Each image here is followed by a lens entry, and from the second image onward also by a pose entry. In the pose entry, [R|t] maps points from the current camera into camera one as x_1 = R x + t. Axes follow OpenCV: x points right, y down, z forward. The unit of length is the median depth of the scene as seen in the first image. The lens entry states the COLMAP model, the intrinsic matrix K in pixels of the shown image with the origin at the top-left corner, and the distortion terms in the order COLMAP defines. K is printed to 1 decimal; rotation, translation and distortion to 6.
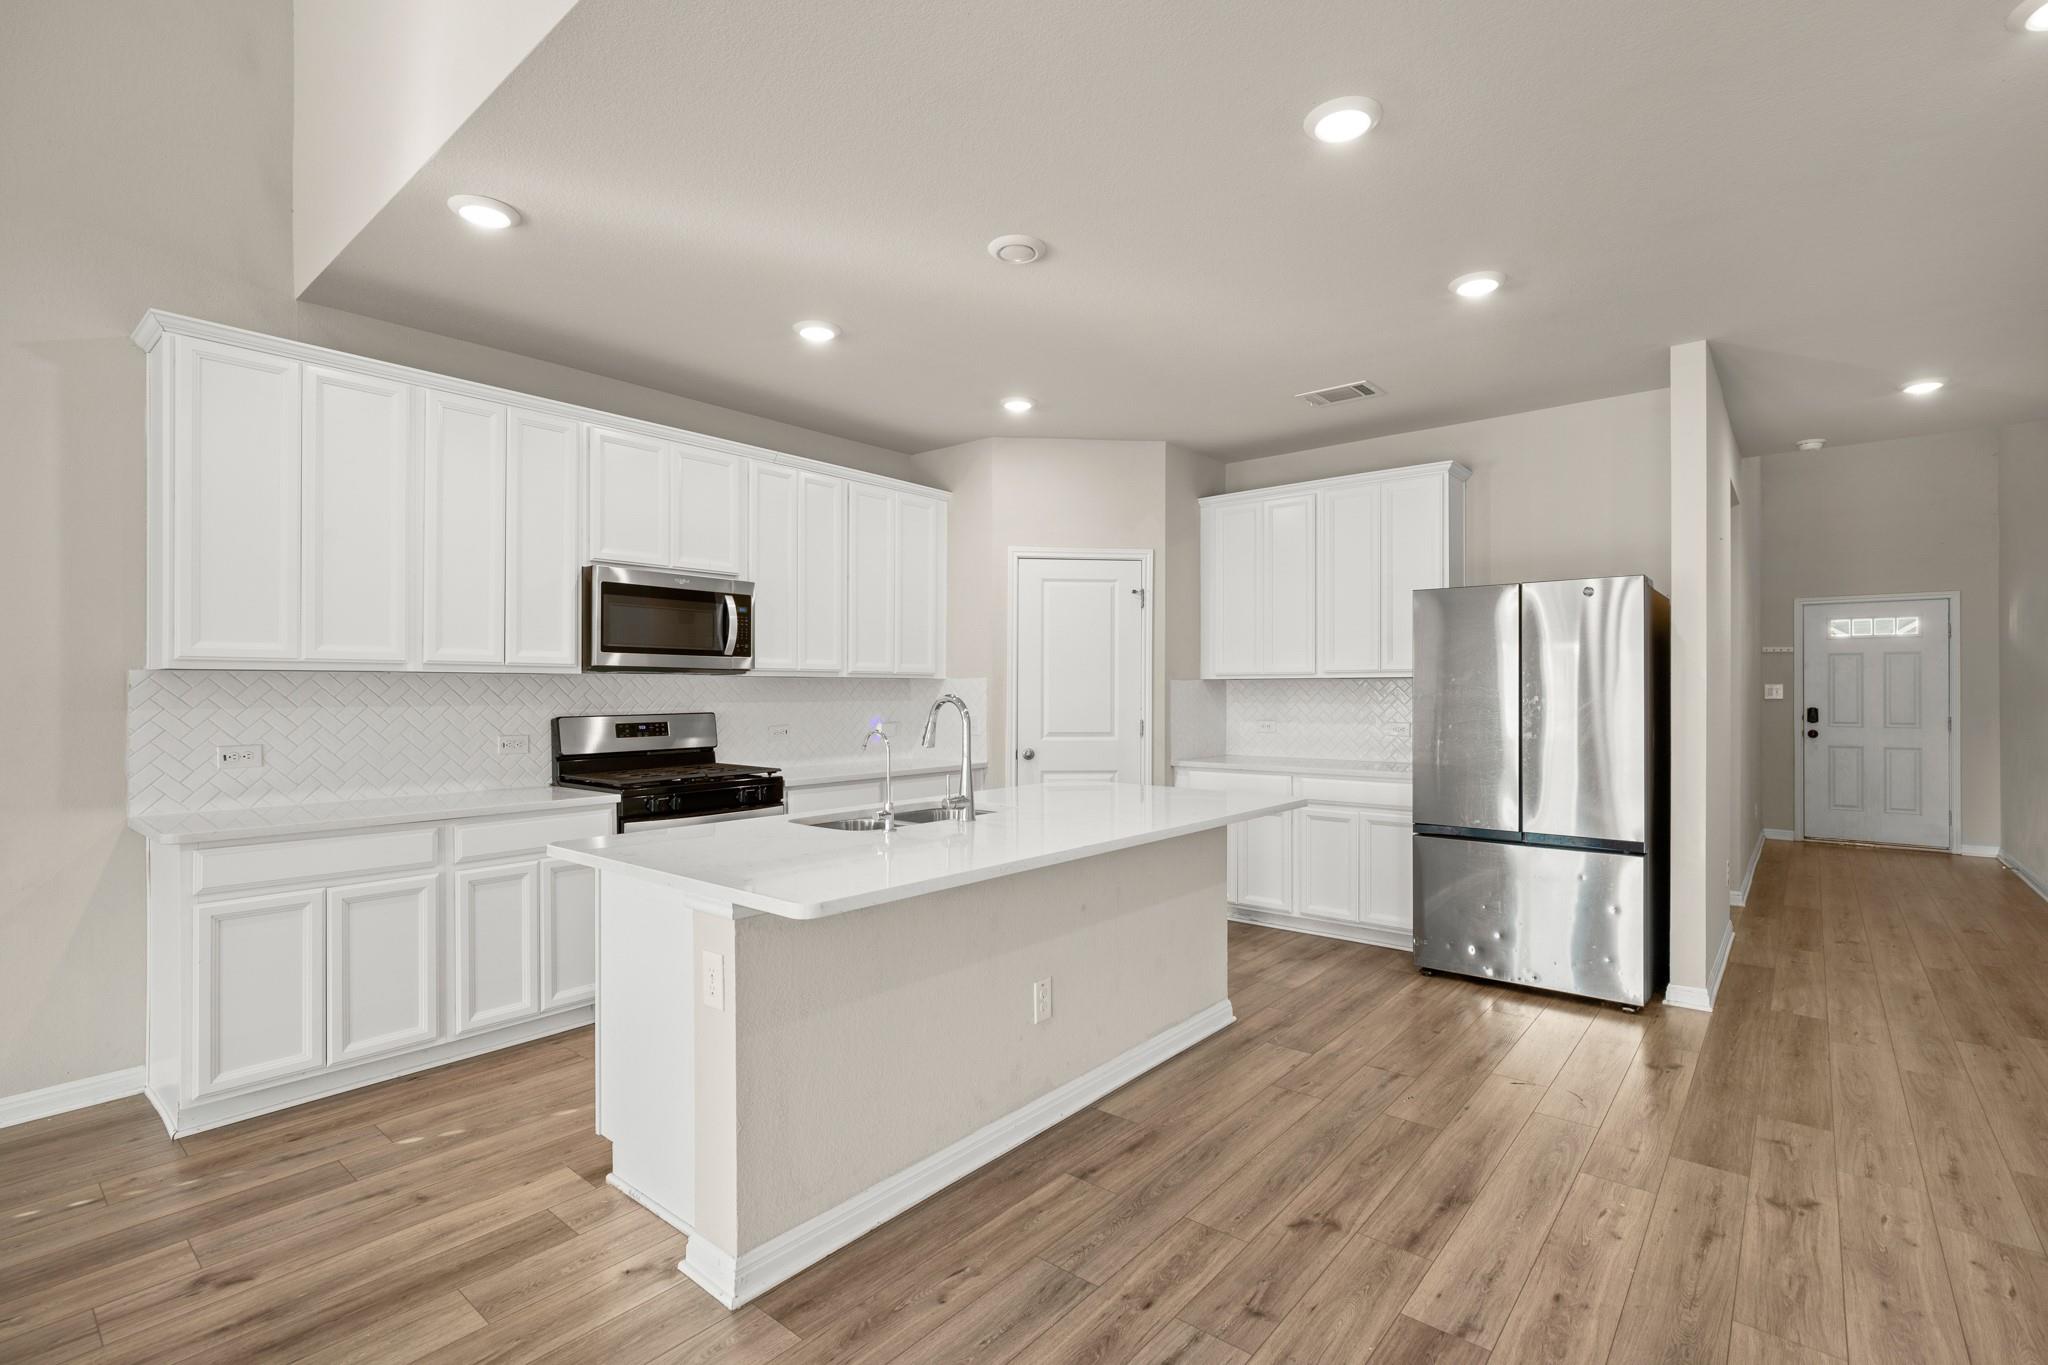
lens RADIAL K [[960.8, 0, 1027.6], [0, 960.8, 693.1], [0, 0, 1]] dist [-0.002084, 0.000323]
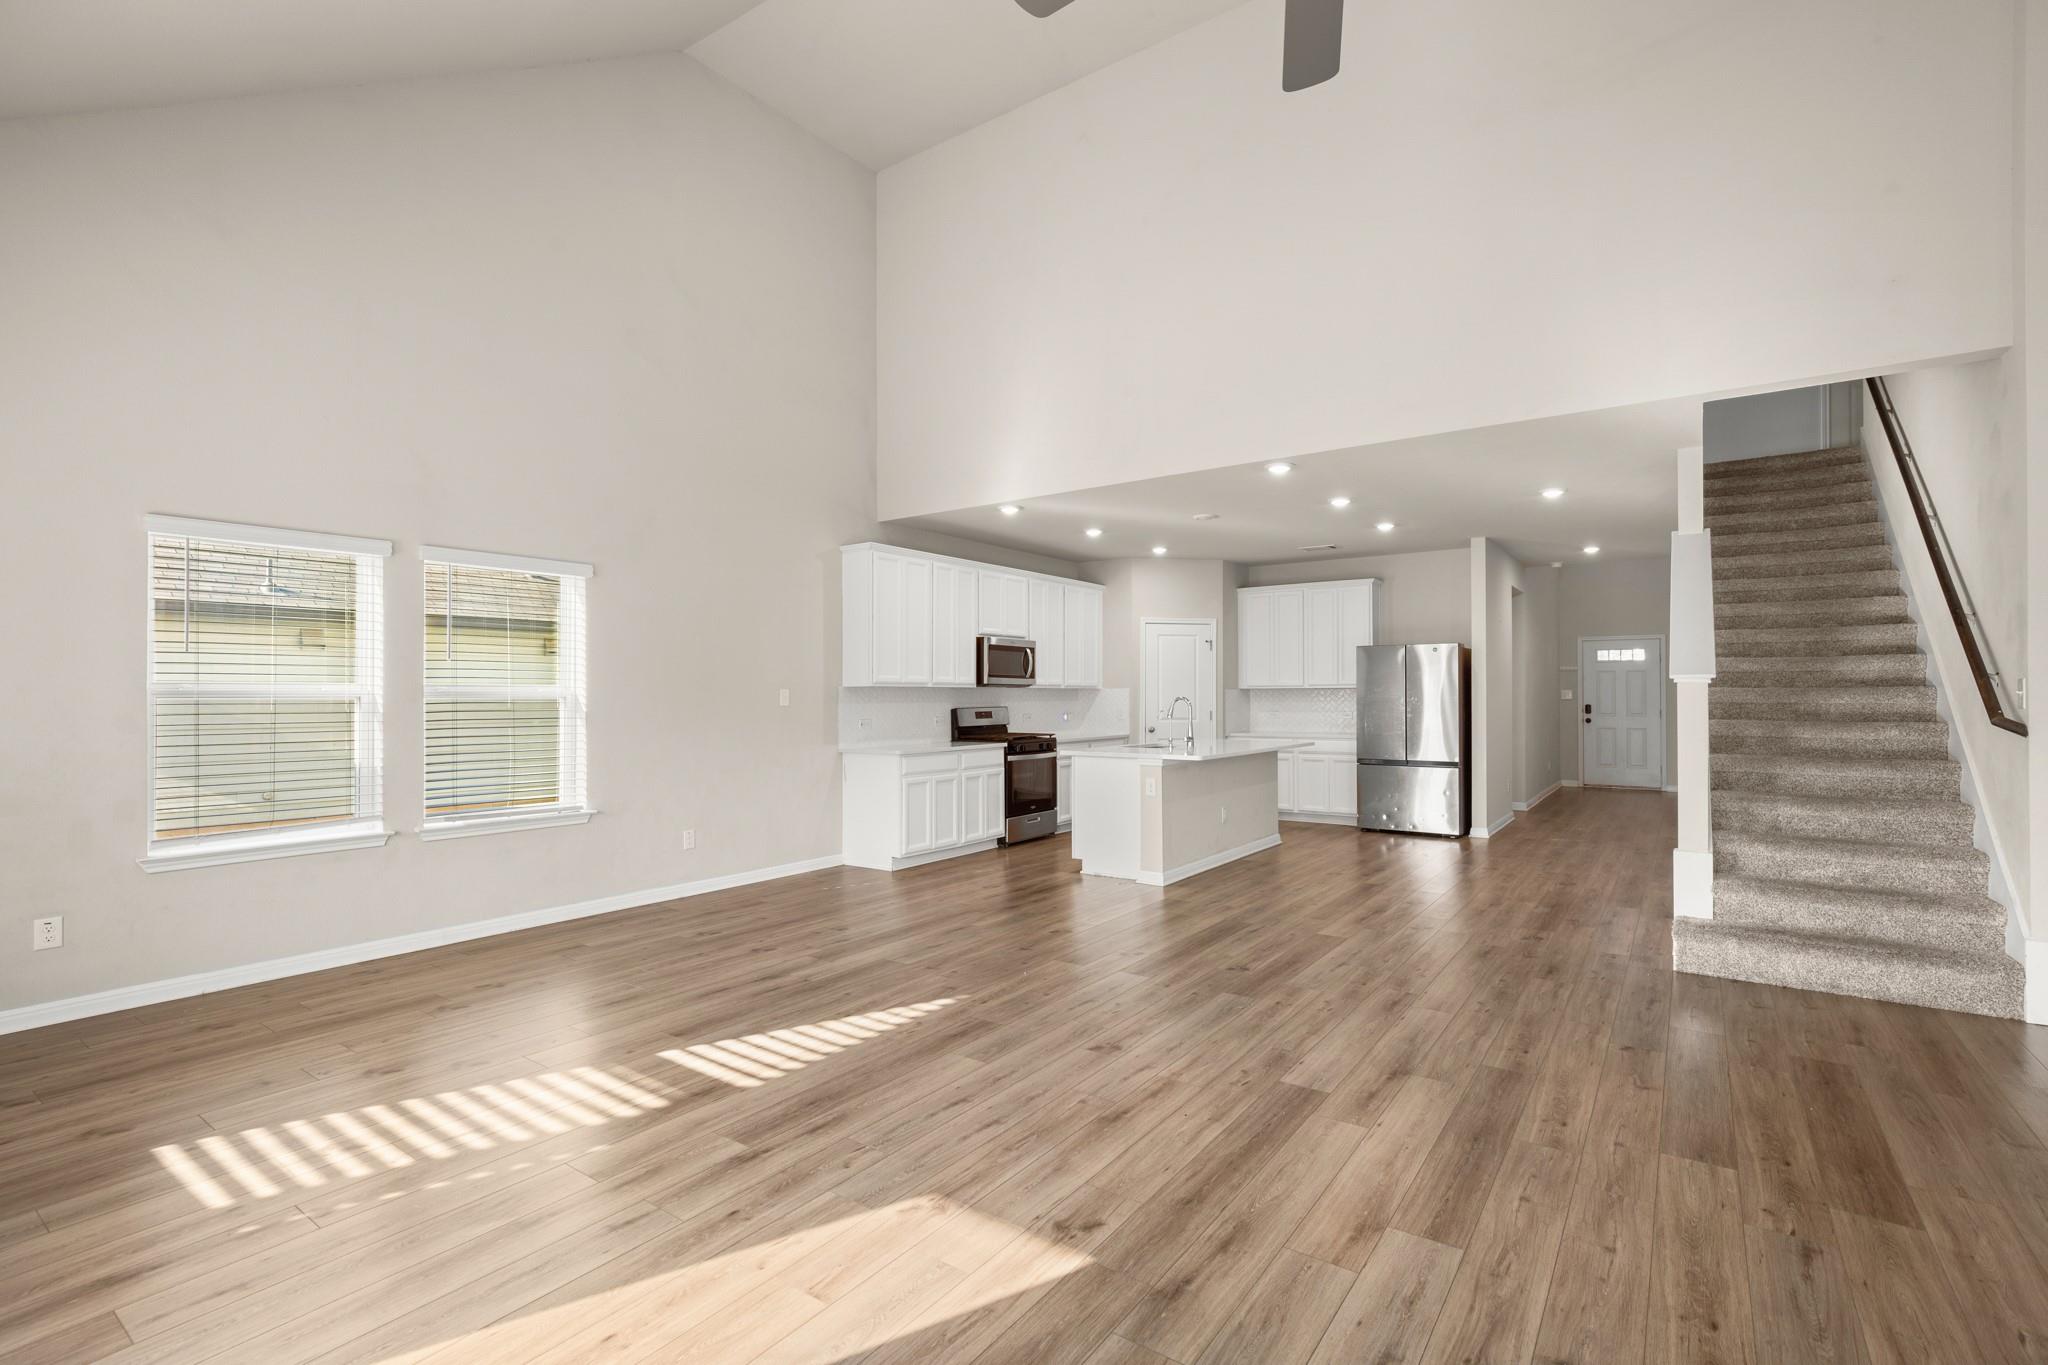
lens RADIAL K [[933.8, 0, 1024.0], [0, 933.8, 682.5], [0, 0, 1]] dist [-0.023283, 0.000130]
pose [[0.998130, -0.001027, 0.061122, -0.432099], [0.001965, 0.999881, -0.015277, 0.000197], [-0.061099, 0.015369, 0.998013, -0.949347]]
